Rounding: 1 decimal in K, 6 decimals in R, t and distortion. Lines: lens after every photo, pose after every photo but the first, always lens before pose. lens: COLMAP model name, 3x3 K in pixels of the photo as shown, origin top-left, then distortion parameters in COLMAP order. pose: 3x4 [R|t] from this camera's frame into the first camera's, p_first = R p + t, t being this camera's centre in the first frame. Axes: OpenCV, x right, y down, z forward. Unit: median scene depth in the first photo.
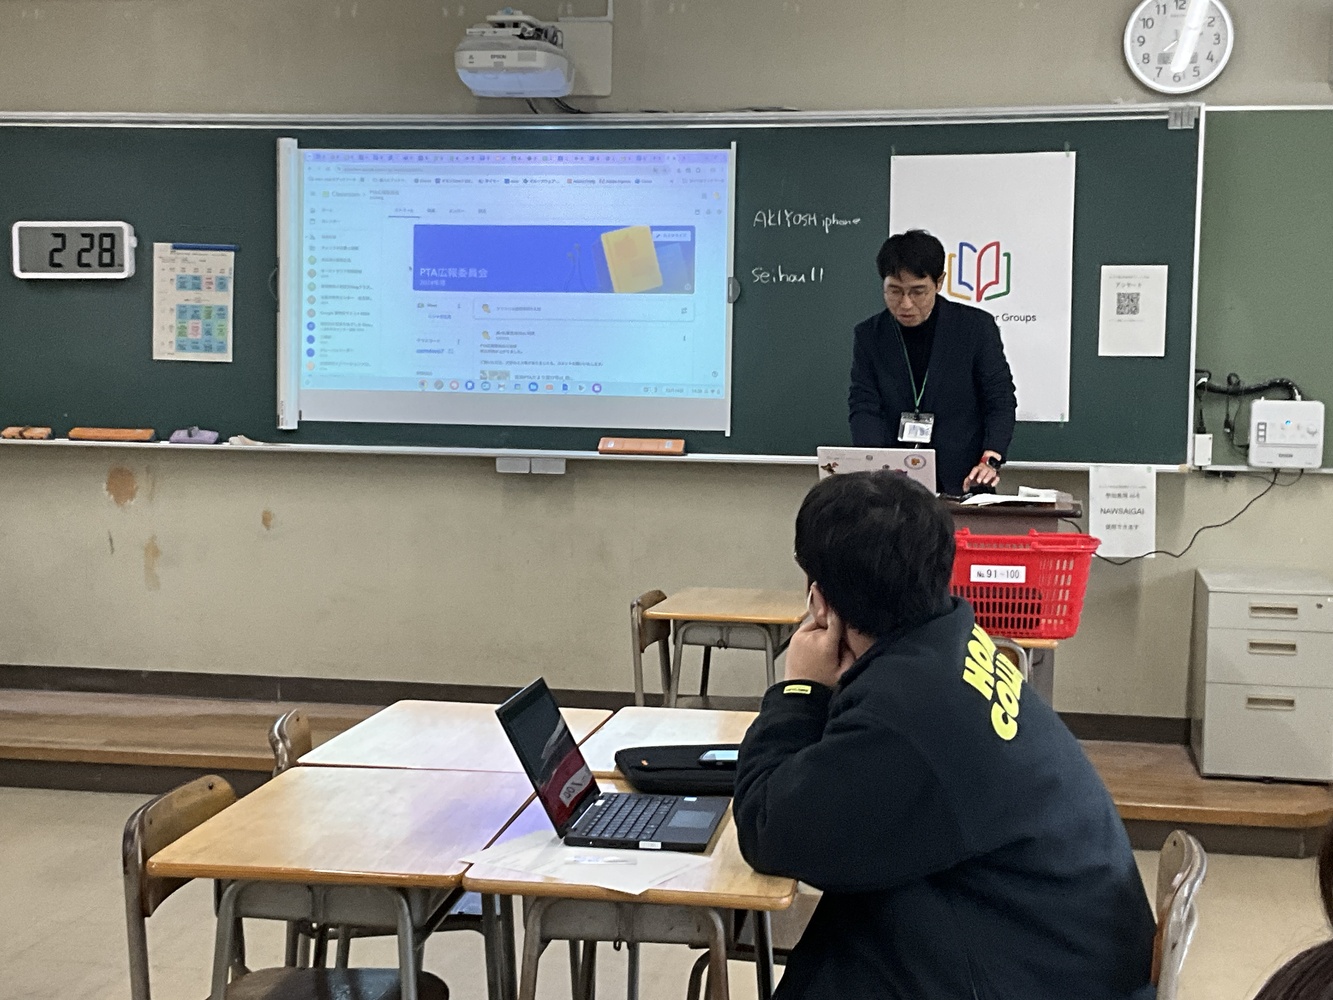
lens RADIAL K [[1997.3, 0, 666.5], [0, 1997.3, 500.0], [0, 0, 1]] dist [0.103815, -0.211197]
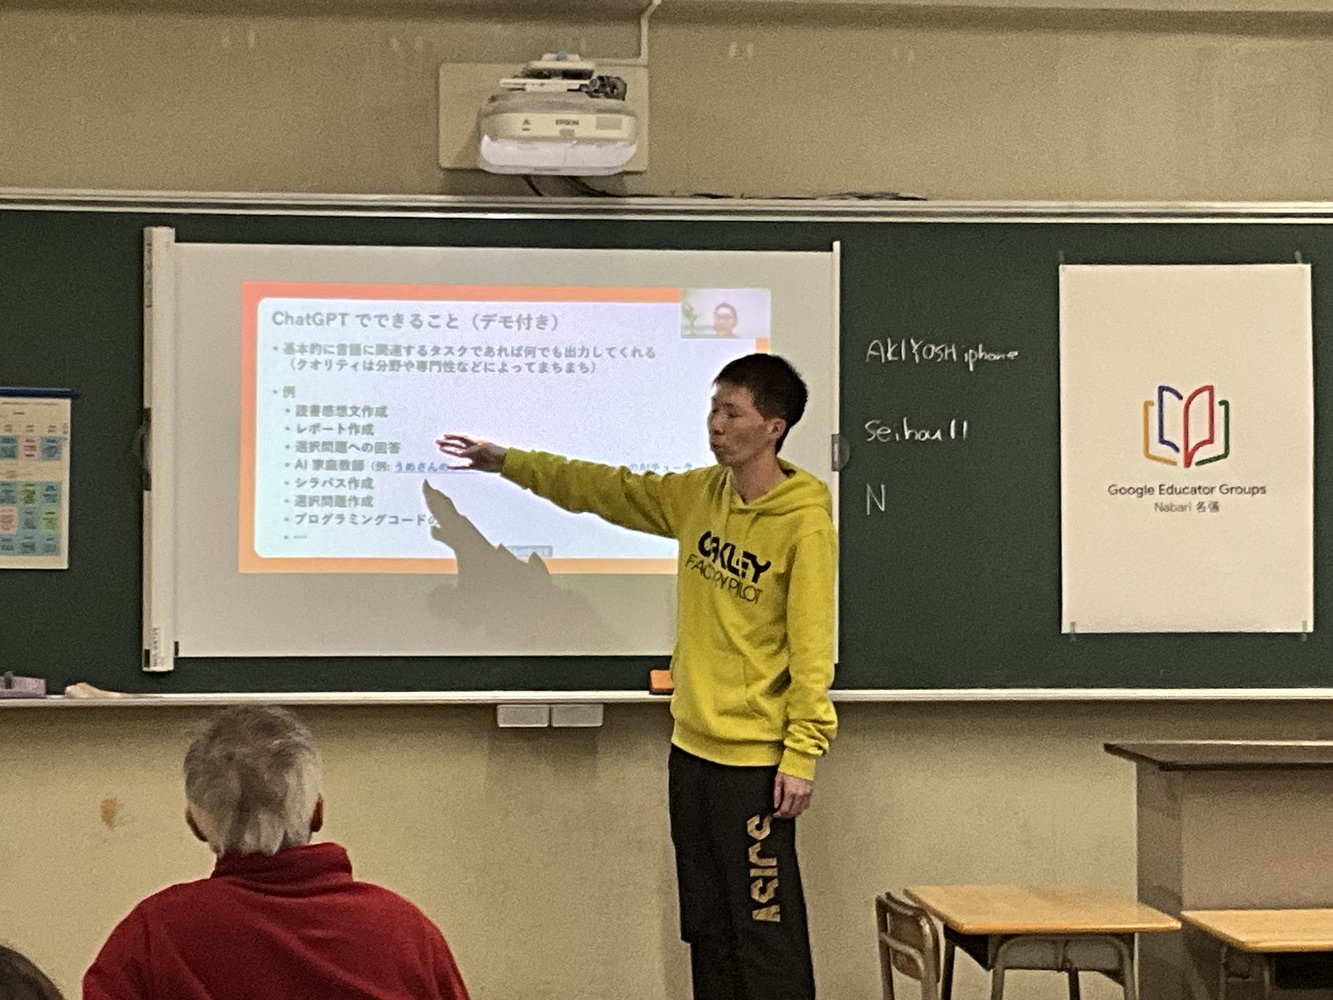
lens RADIAL K [[3321.1, 0, 659.9], [0, 3321.1, 496.3], [0, 0, 1]] dist [0.075413, 0.297183]
pose [[0.954208, -0.013601, 0.298834, -0.366198], [0.033577, 0.997523, -0.061813, -0.020478], [-0.297253, 0.069016, 0.952301, -0.076221]]
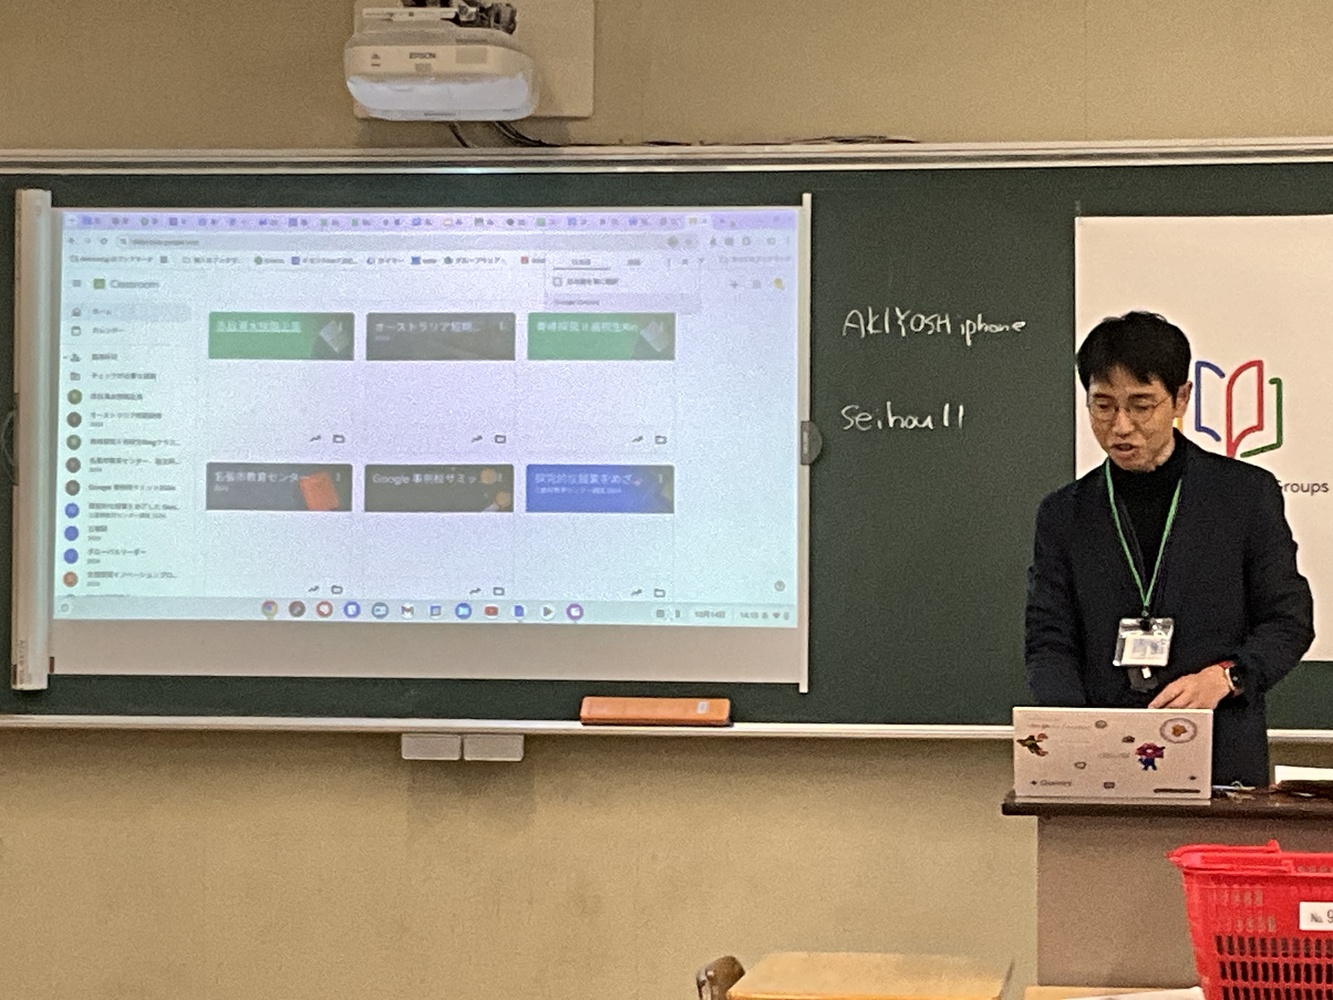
lens RADIAL K [[3694.5, 0, 666.5], [0, 3694.5, 500.0], [0, 0, 1]] dist [0.143181, -0.654080]
pose [[0.998174, -0.008263, 0.059829, -0.072648], [0.013322, 0.996321, -0.084660, 0.002907], [-0.058909, 0.085302, 0.994612, -0.073077]]
